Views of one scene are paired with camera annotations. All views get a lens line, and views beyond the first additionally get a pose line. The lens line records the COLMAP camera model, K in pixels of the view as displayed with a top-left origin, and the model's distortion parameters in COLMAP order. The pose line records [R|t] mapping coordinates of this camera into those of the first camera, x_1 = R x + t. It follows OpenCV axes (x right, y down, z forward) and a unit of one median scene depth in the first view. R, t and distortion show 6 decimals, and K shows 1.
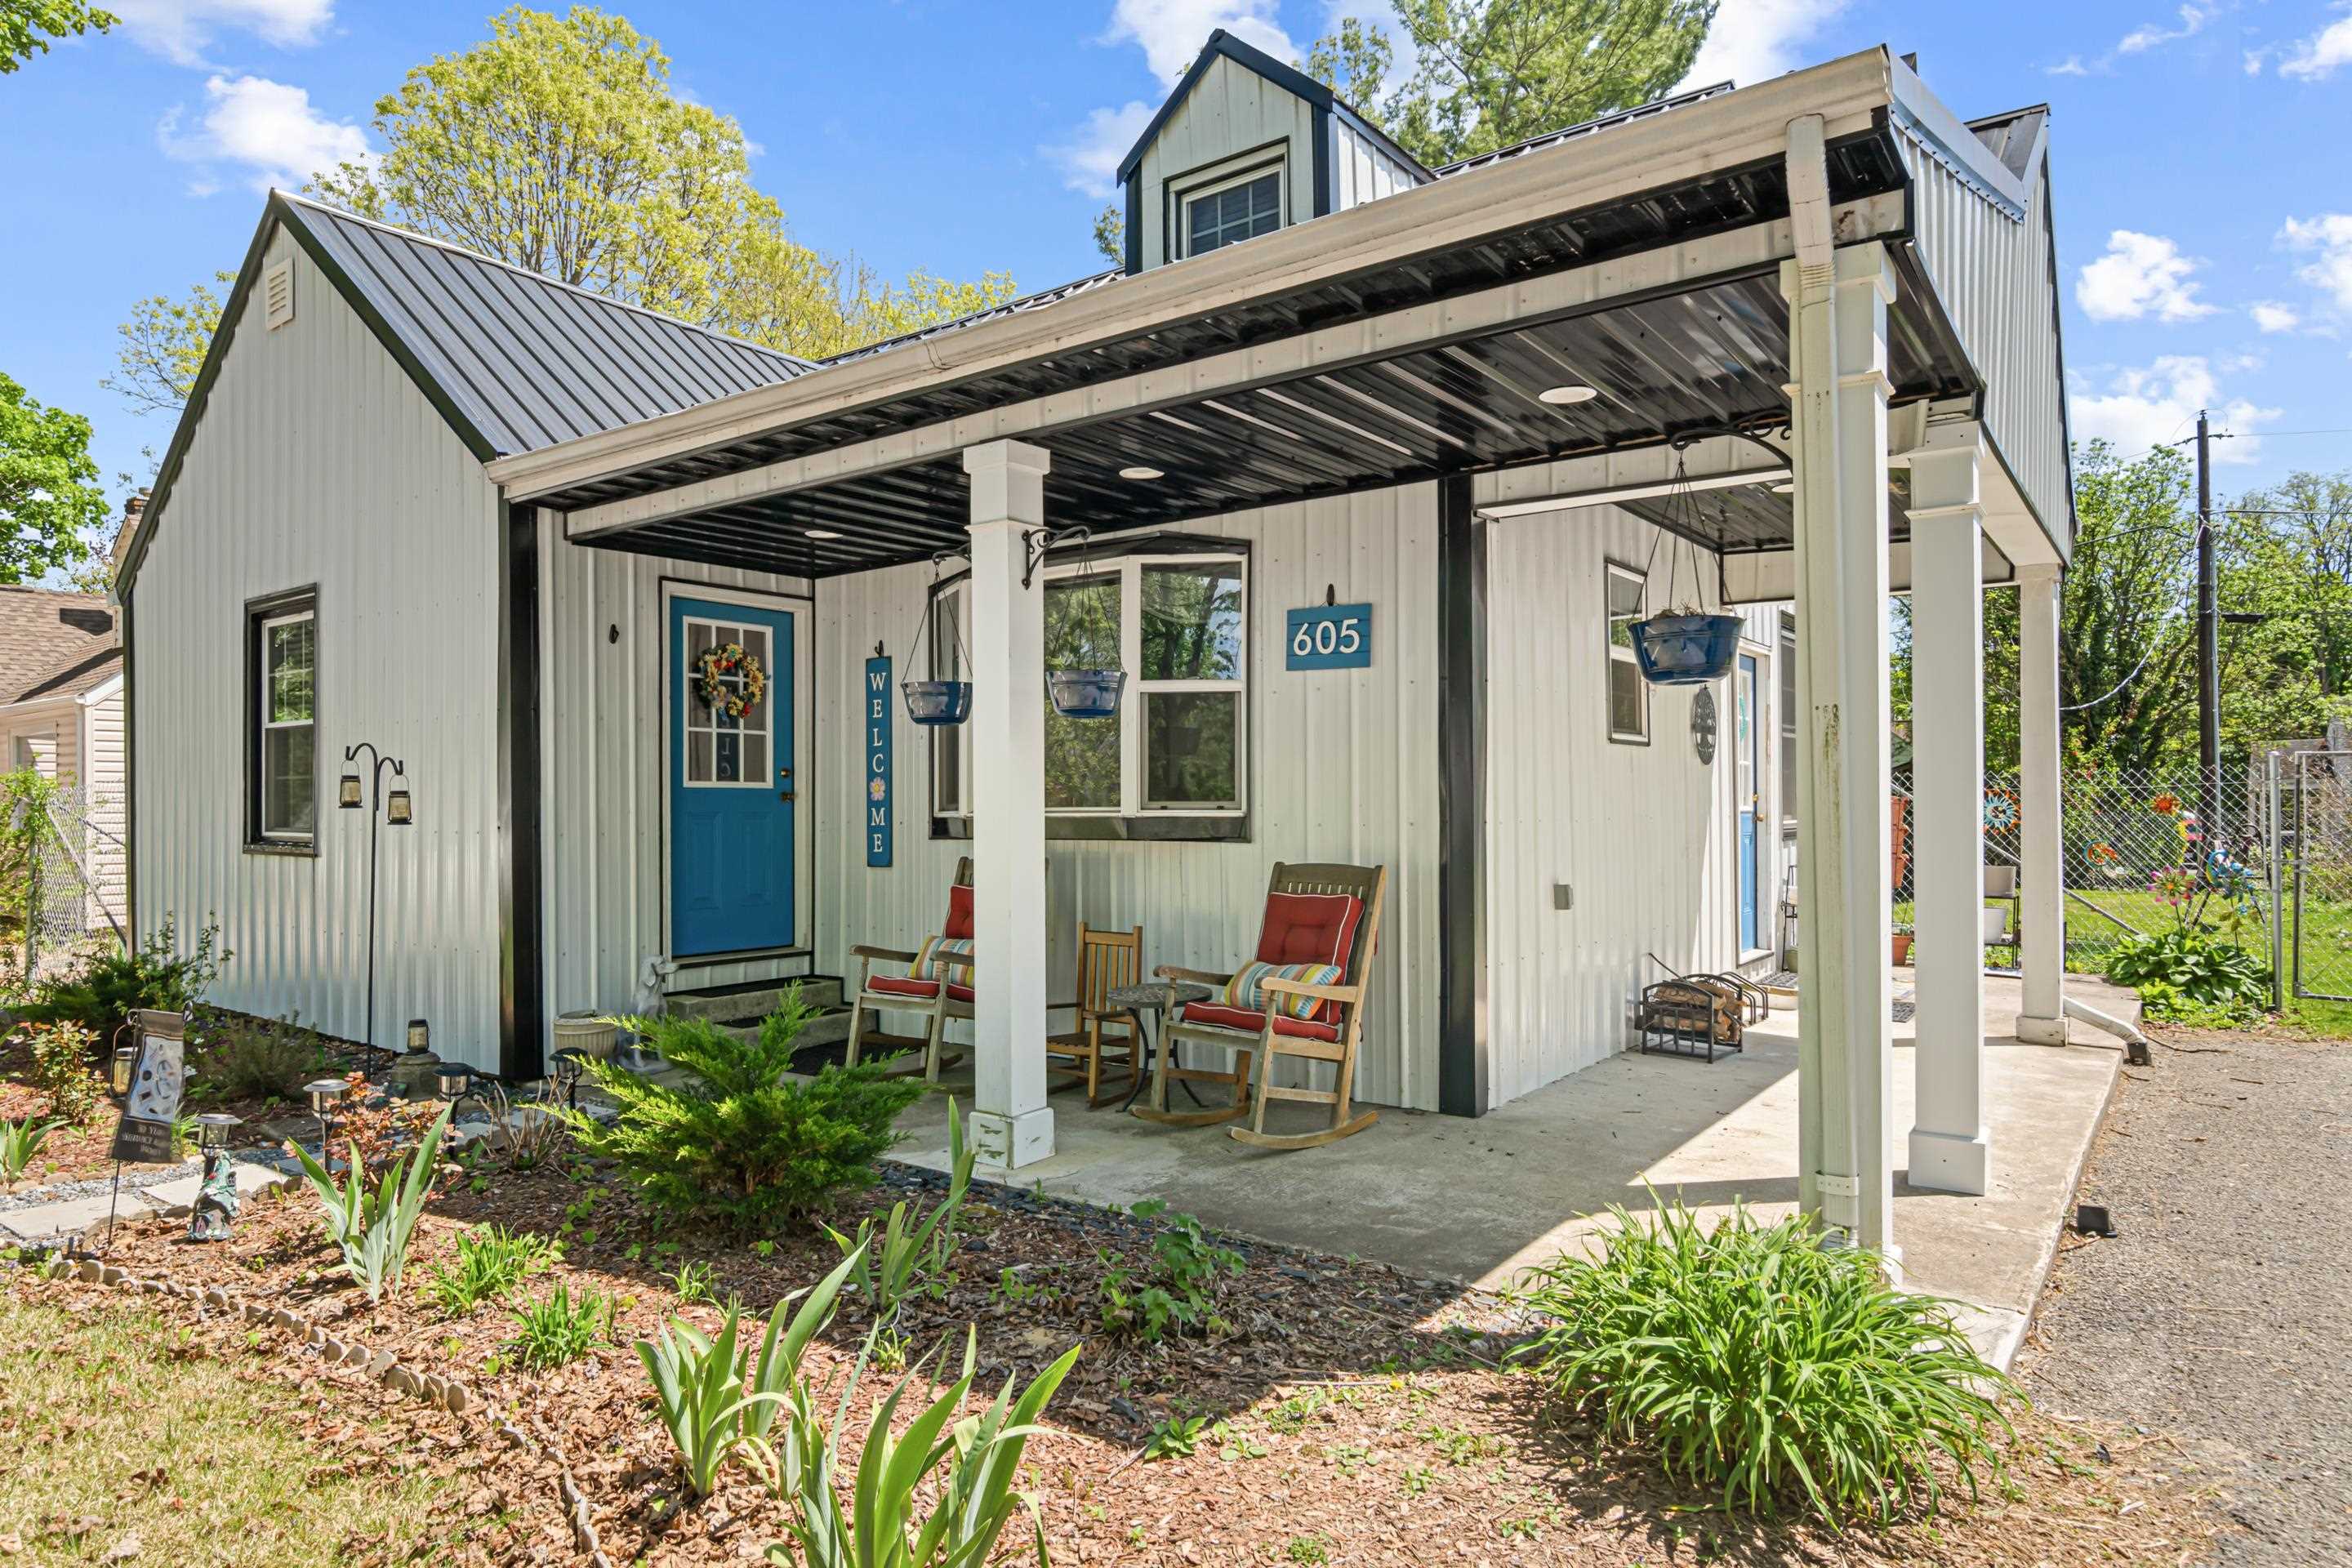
lens RADIAL K [[1409.9, 0, 1161.1], [0, 1409.9, 800.2], [0, 0, 1]] dist [-0.007977, 0.006947]
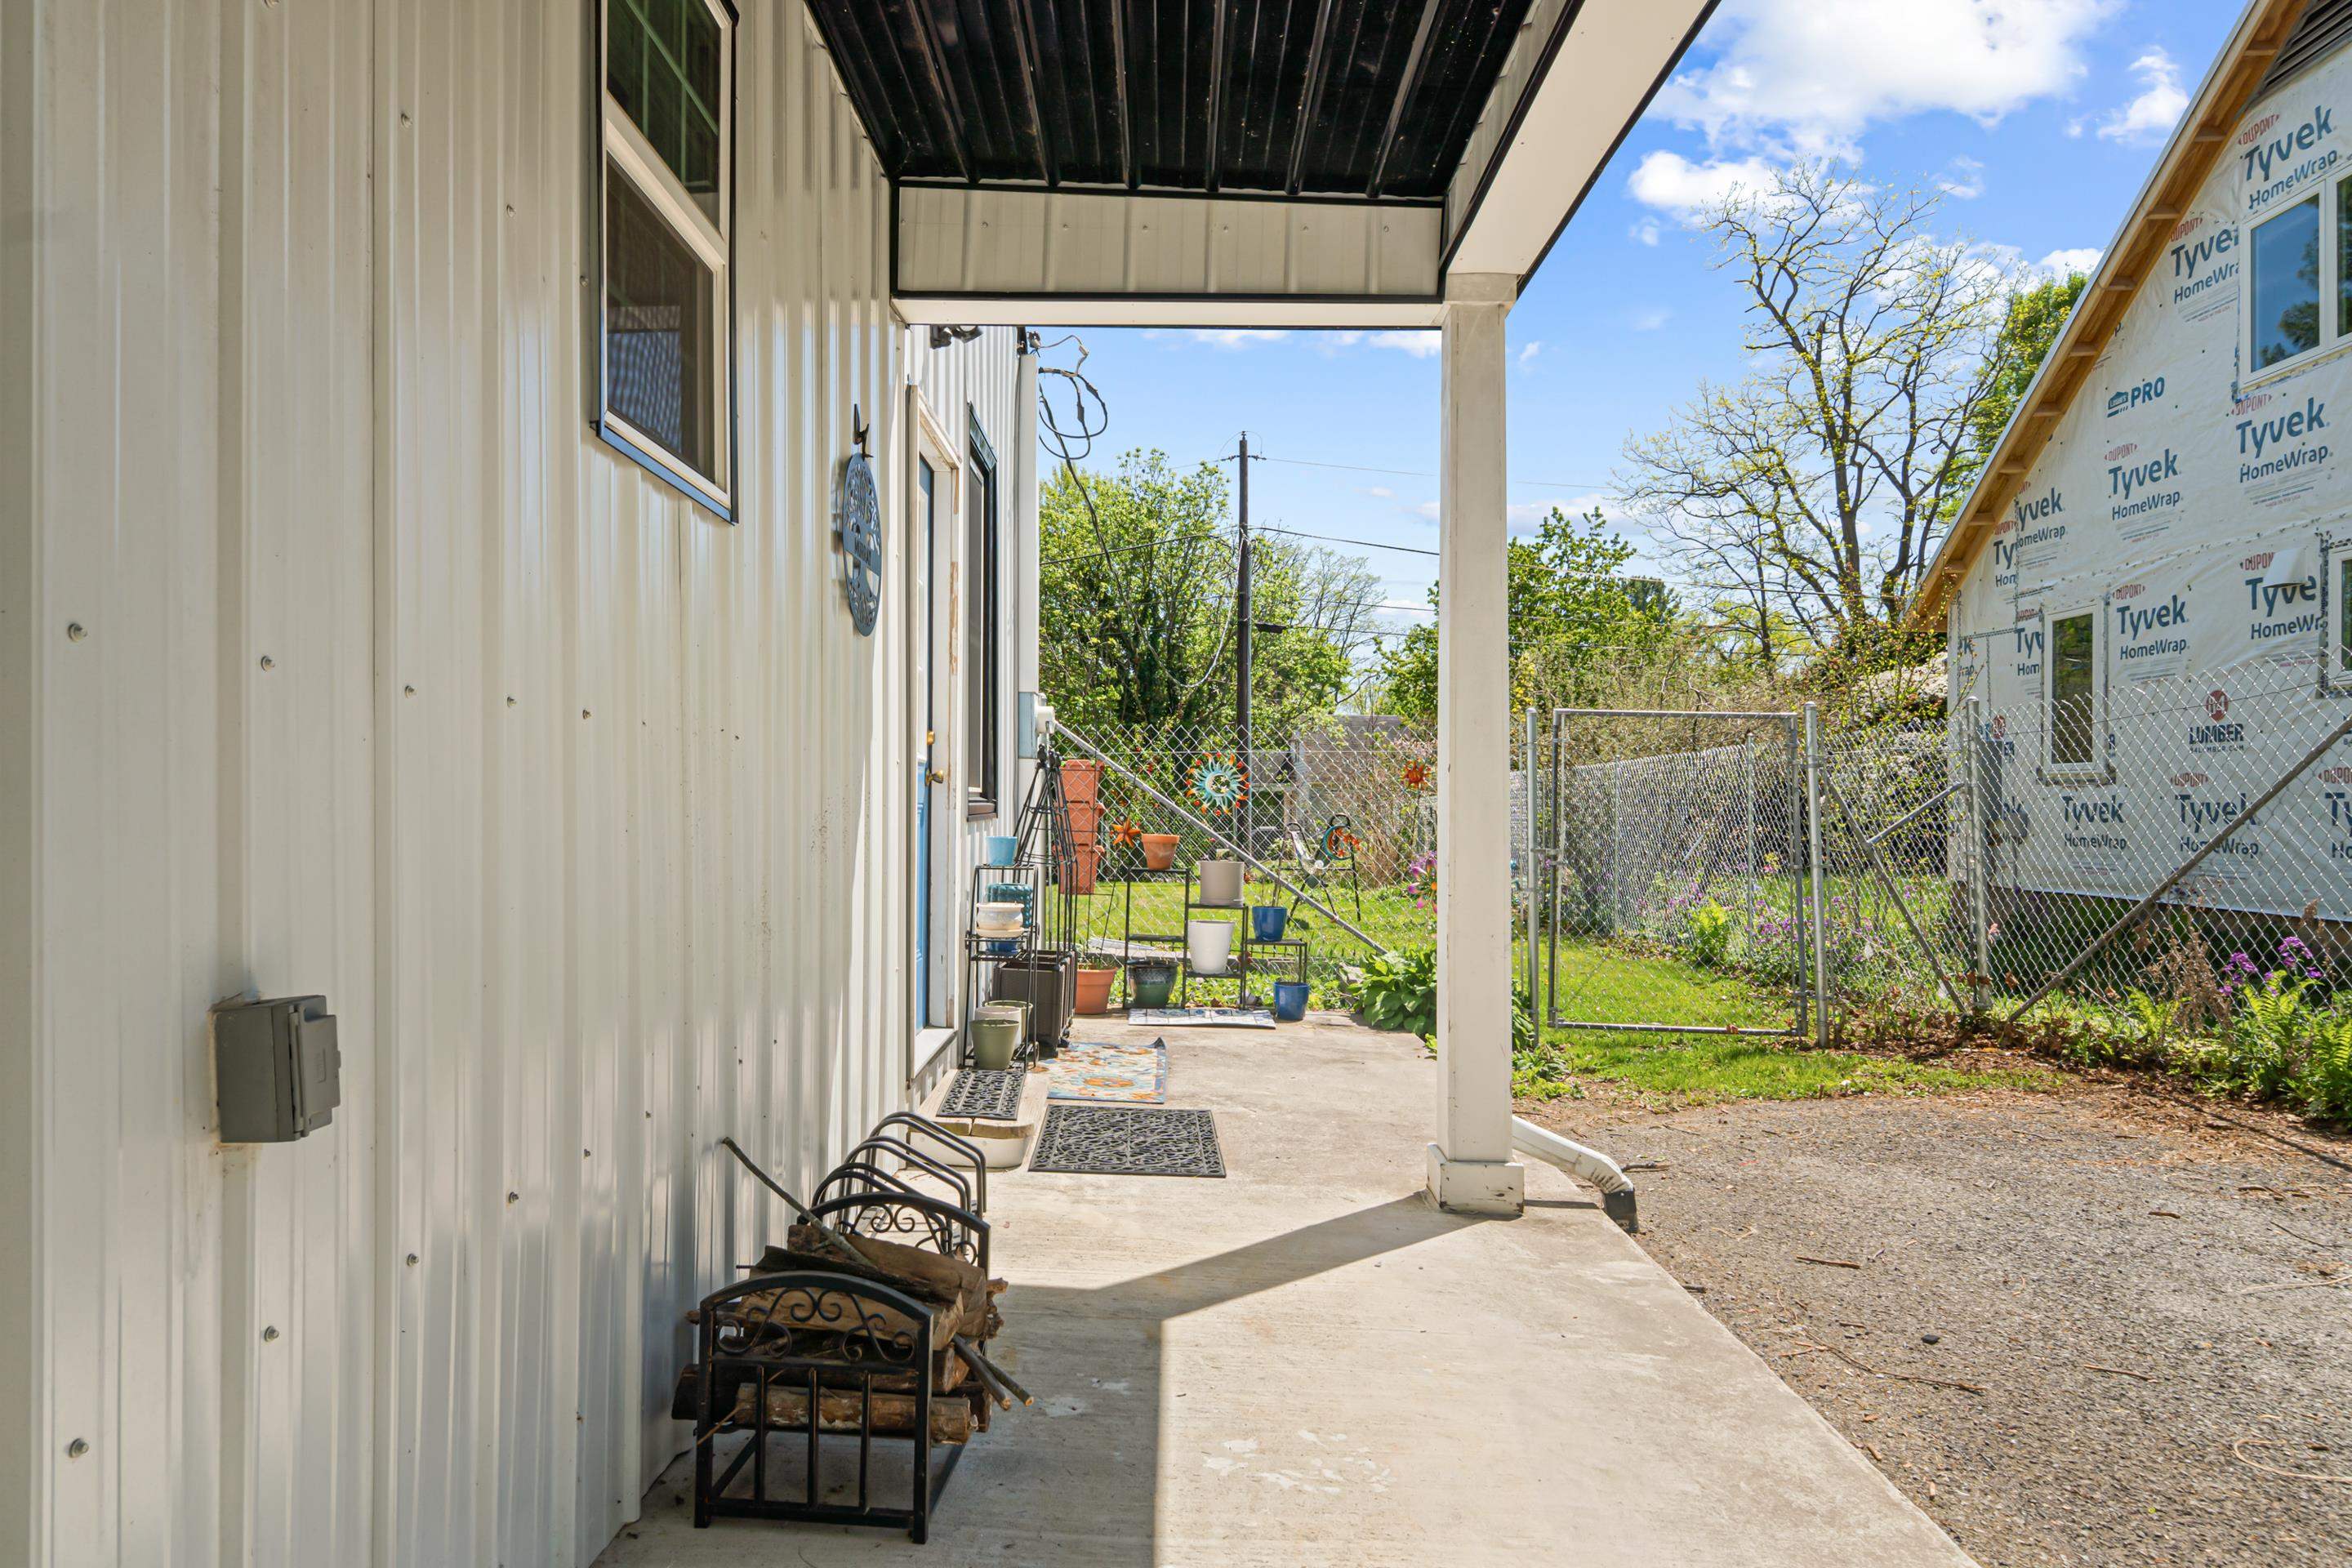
lens RADIAL K [[1409.9, 0, 1159.5], [0, 1409.9, 788.4], [0, 0, 1]] dist [-0.007977, 0.006947]
pose [[0.806705, 0.016471, 0.590725, 0.222315], [-0.011980, 0.999862, -0.011518, 0.026894], [-0.590833, 0.002215, 0.806791, 0.643530]]
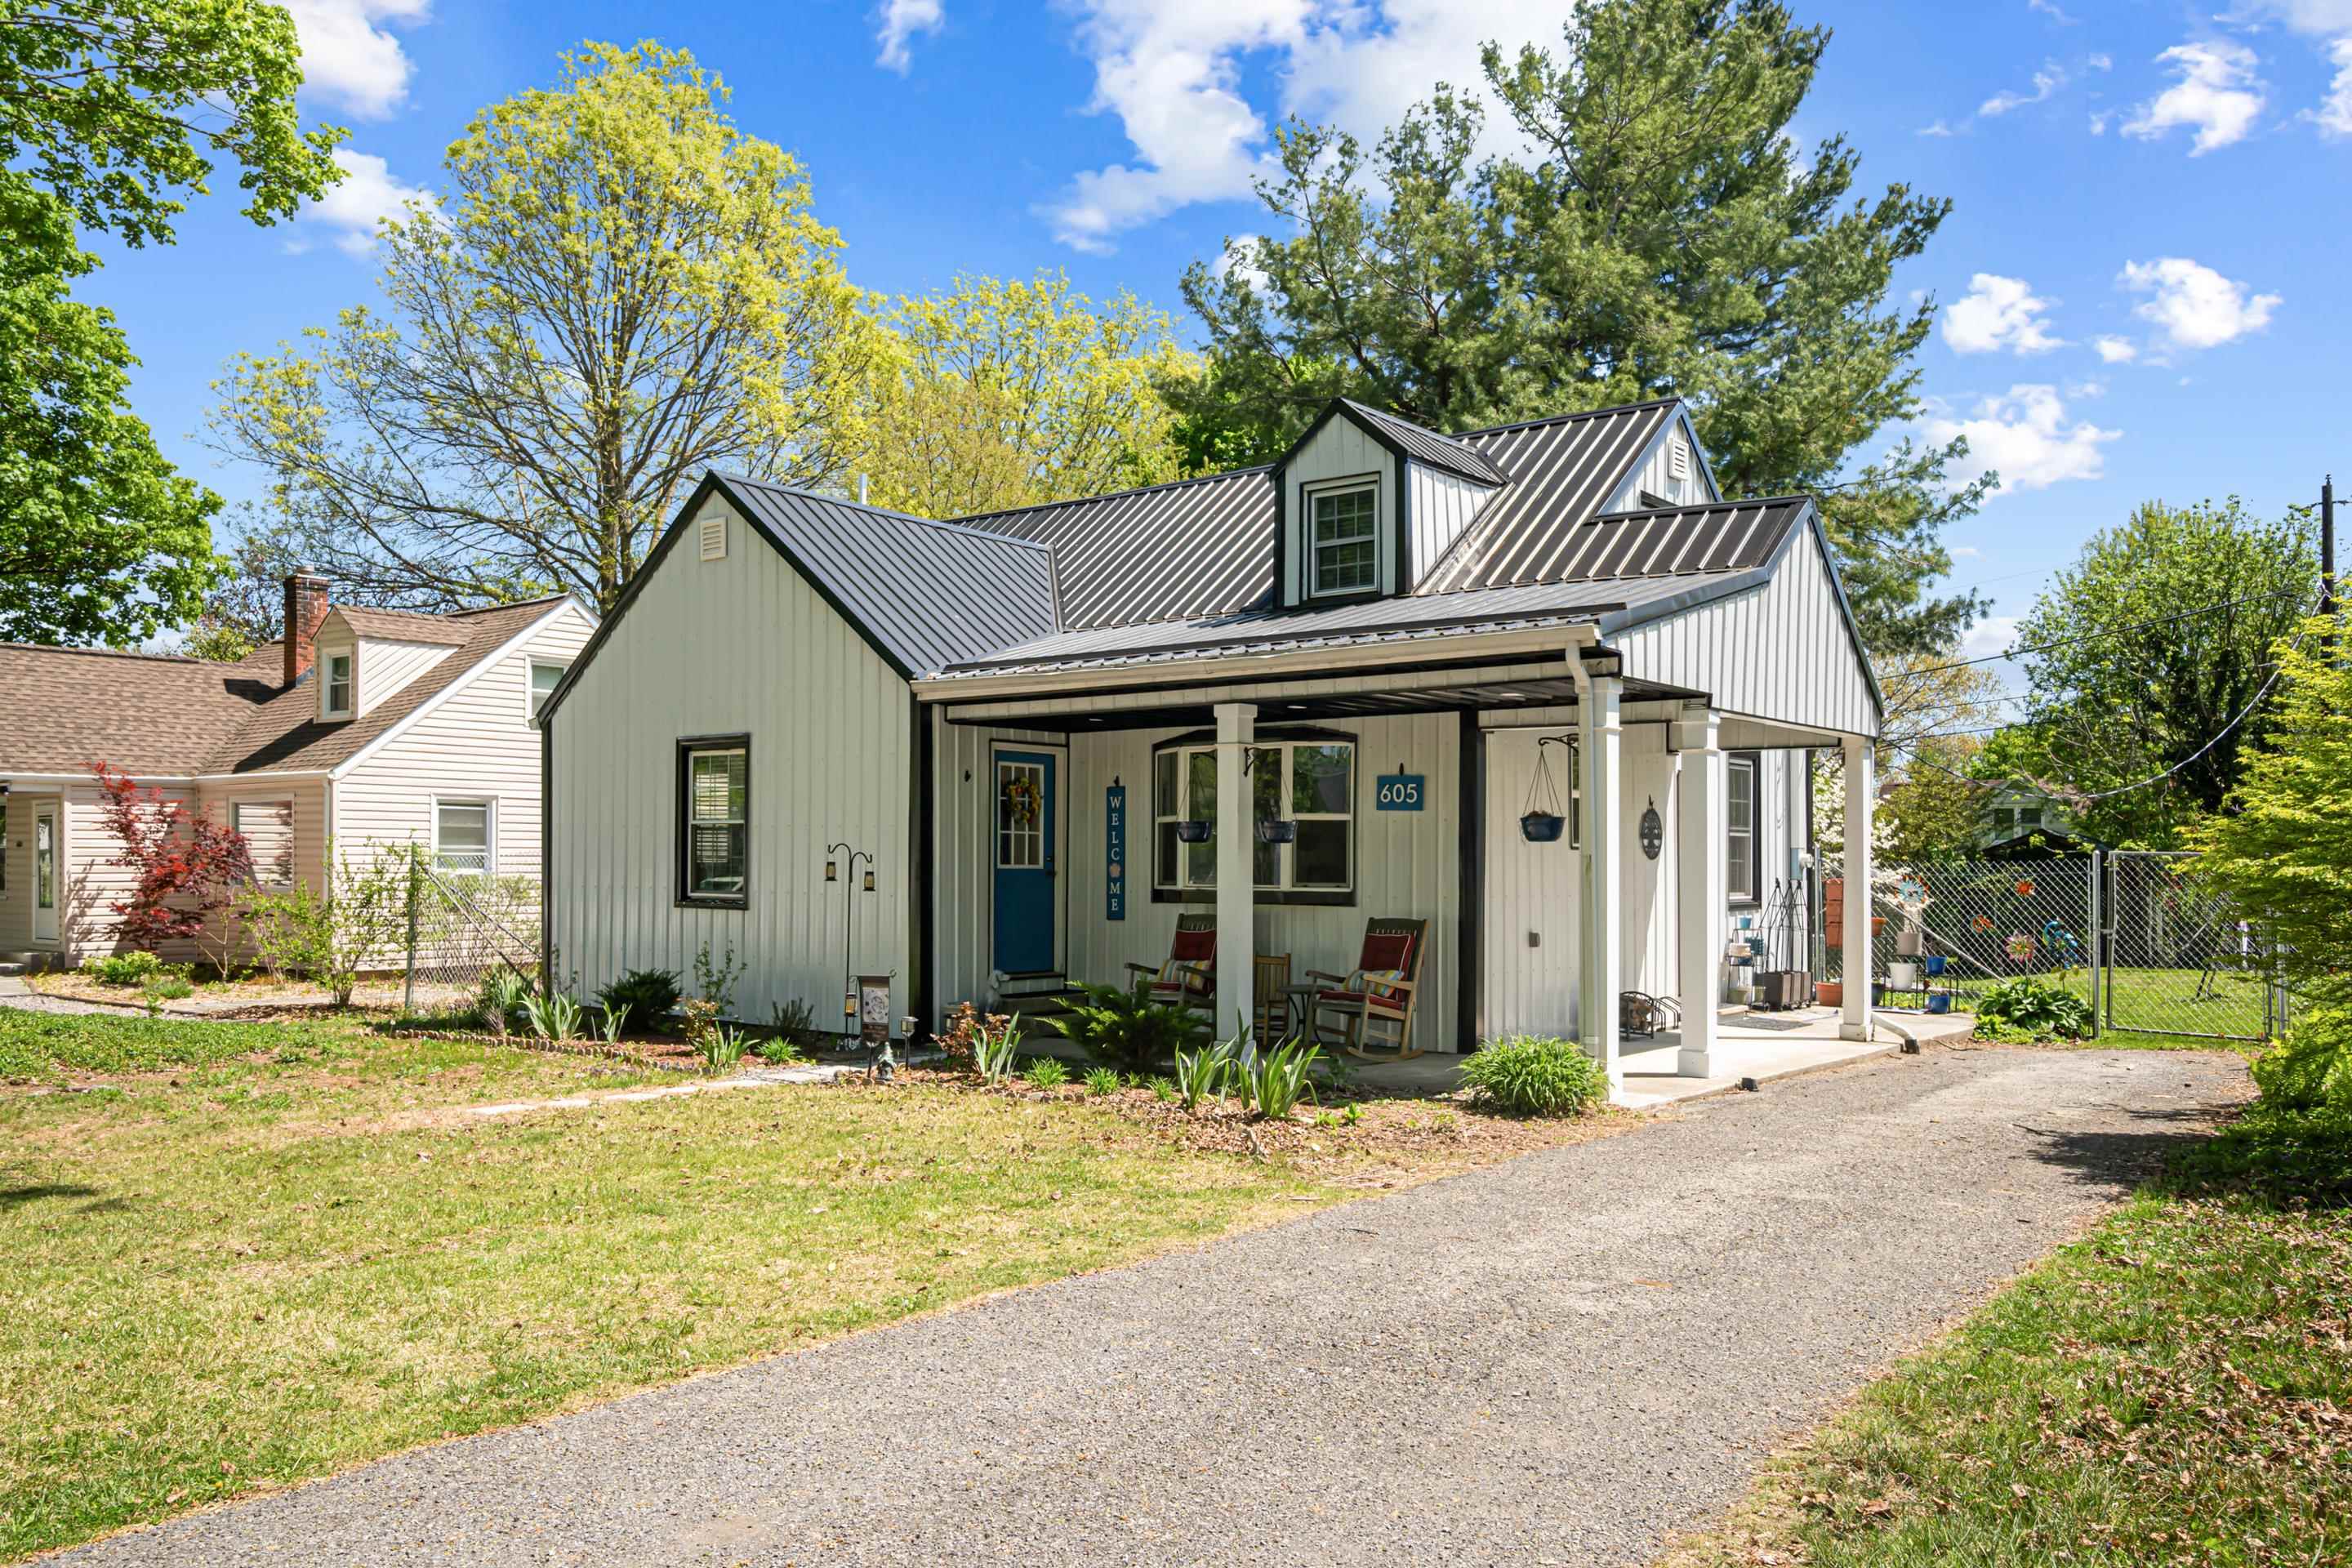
lens RADIAL K [[1861.1, 0, 1158.2], [0, 1861.1, 830.7], [0, 0, 1]] dist [0.012380, 0.000922]
pose [[0.999684, 0.010643, -0.022784, -0.107953], [-0.010964, 0.999842, -0.014008, -0.024391], [0.022631, 0.014253, 0.999642, -1.100617]]
